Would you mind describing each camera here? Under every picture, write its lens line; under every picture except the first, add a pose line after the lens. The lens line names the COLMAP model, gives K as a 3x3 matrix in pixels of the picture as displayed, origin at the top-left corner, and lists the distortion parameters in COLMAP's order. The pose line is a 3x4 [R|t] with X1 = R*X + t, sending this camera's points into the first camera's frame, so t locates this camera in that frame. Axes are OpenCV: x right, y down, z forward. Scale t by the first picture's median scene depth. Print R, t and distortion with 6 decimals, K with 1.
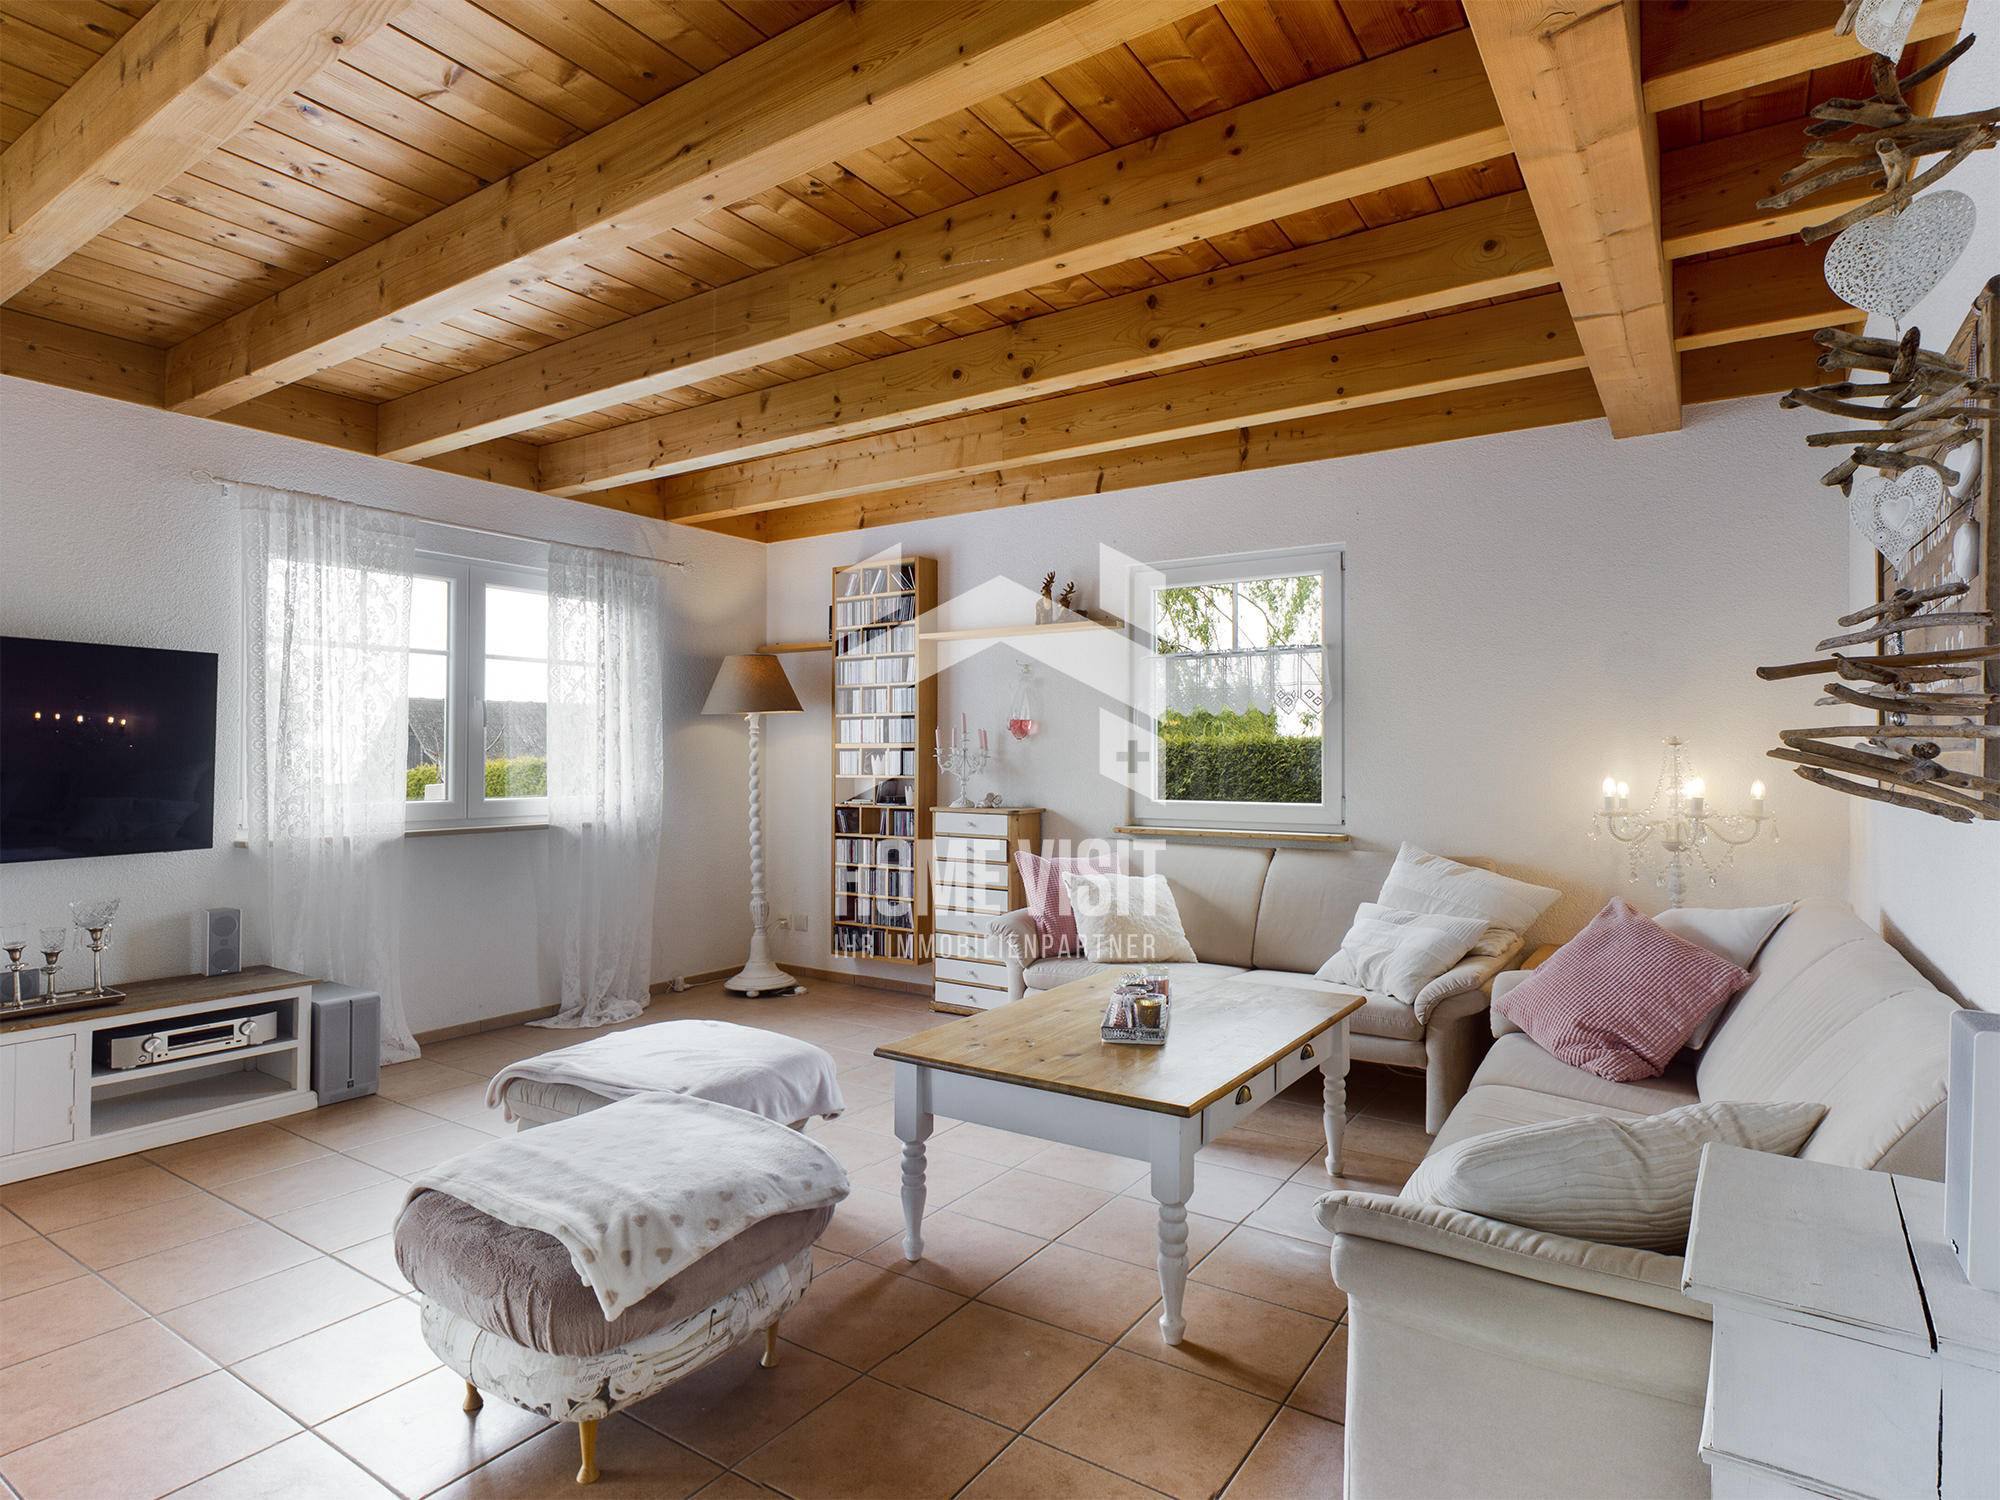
lens RADIAL K [[1084.7, 0, 1051.2], [0, 1084.7, 754.4], [0, 0, 1]] dist [0.001686, -0.000401]
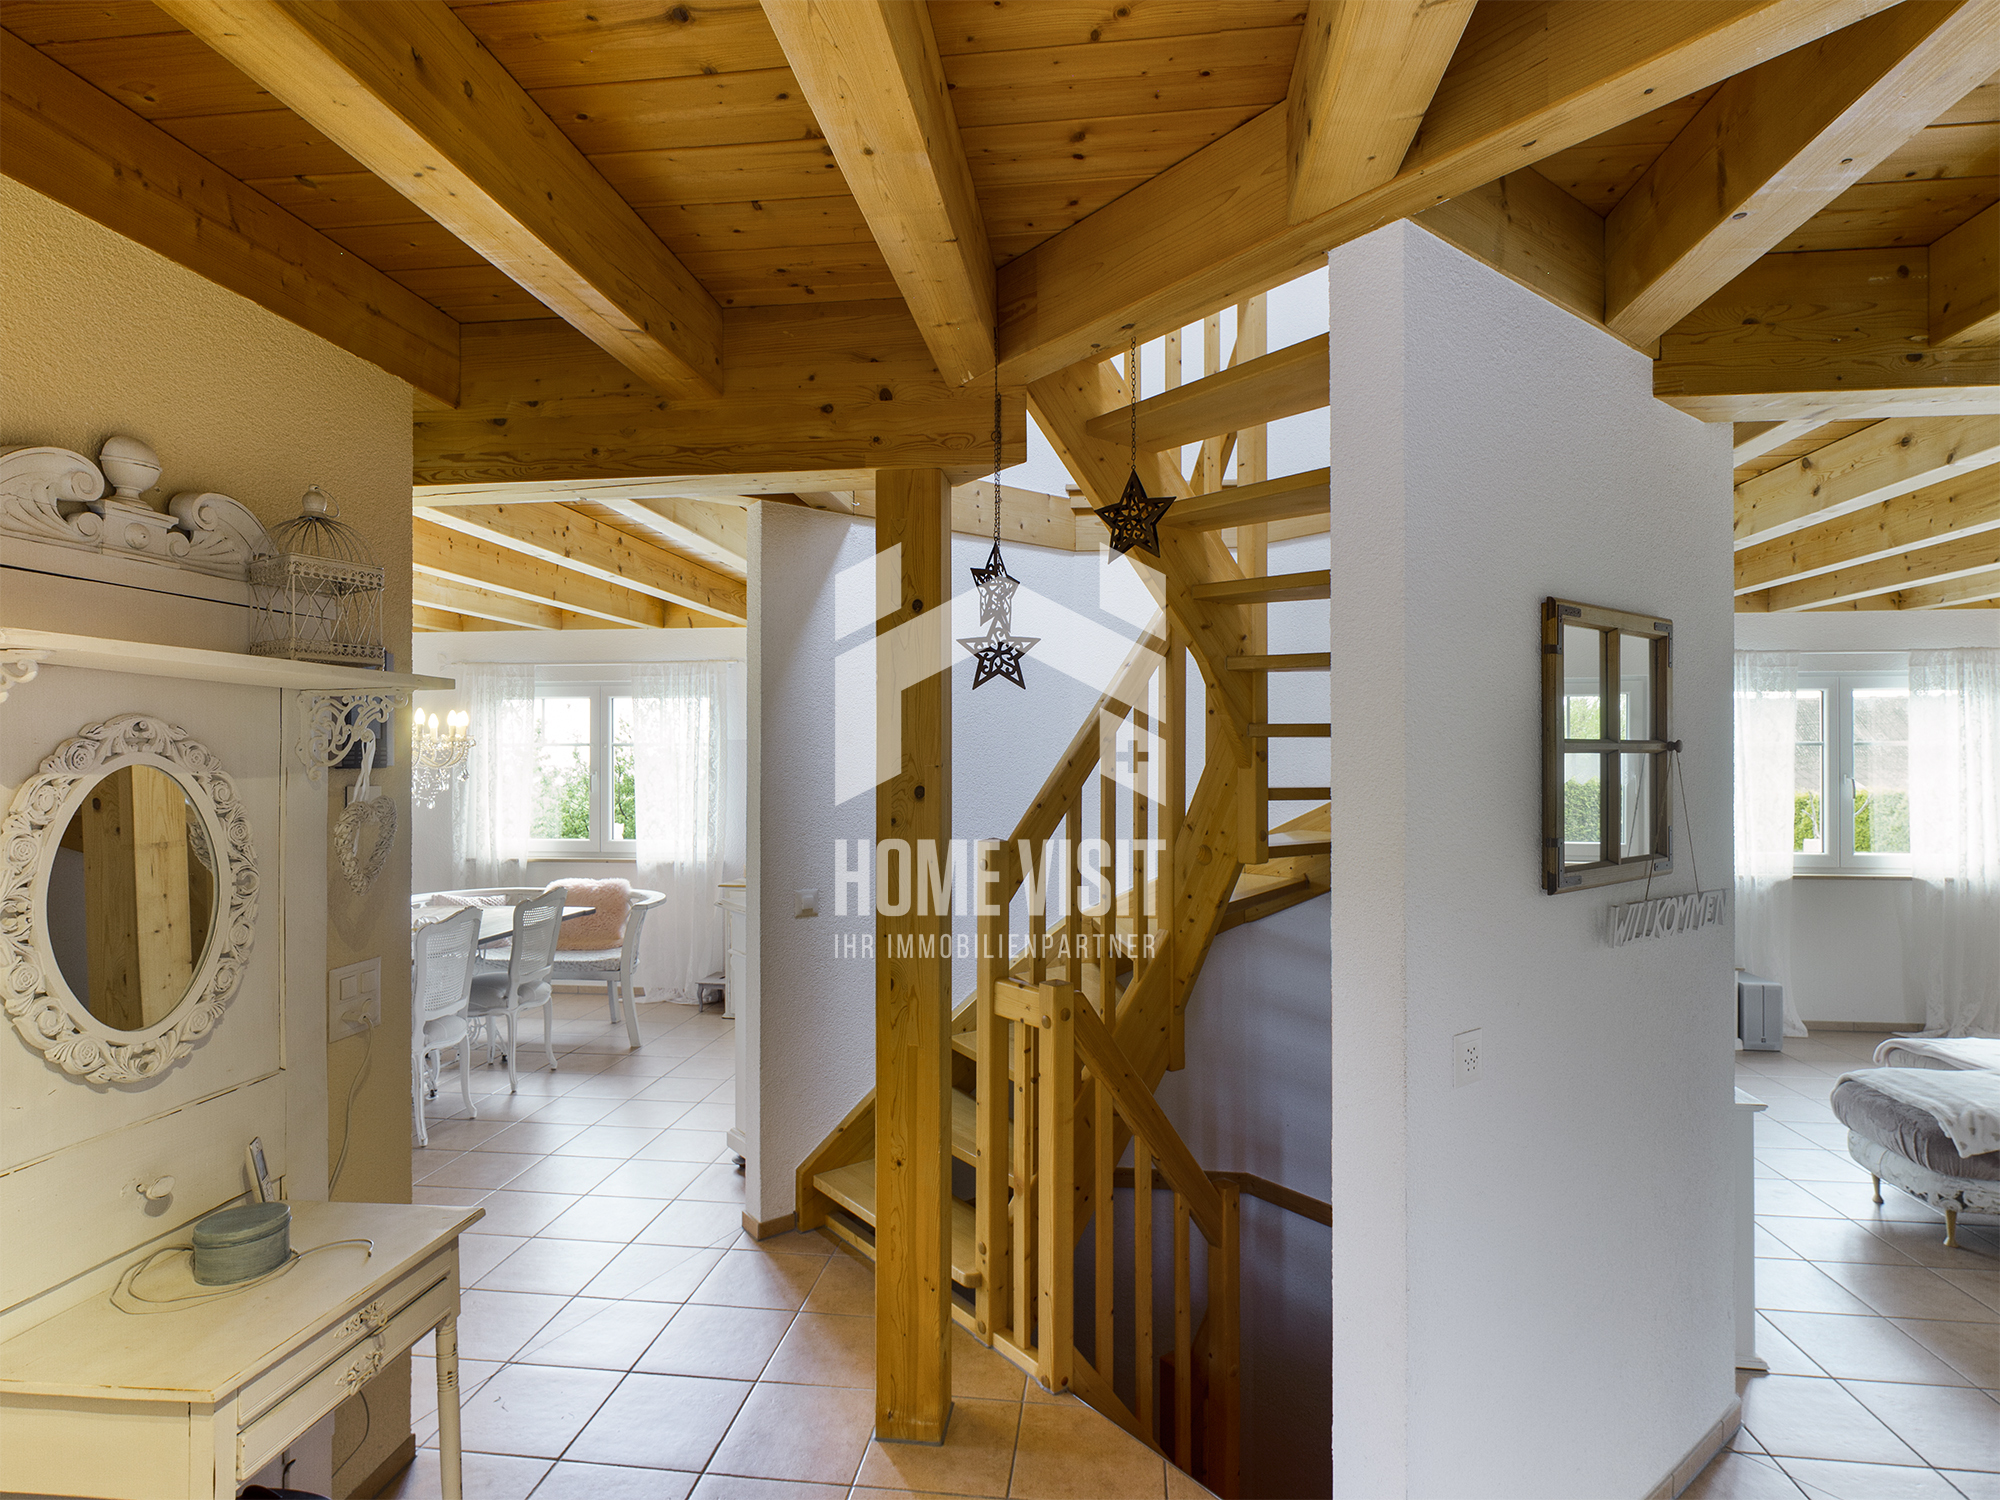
lens RADIAL K [[1084.7, 0, 1011.1], [0, 1084.7, 747.4], [0, 0, 1]] dist [0.001686, -0.000401]
pose [[0.436523, -0.012507, -0.899606, 0.480386], [0.002050, 0.999915, -0.012907, -0.161671], [0.899691, 0.003790, 0.436511, -1.095257]]
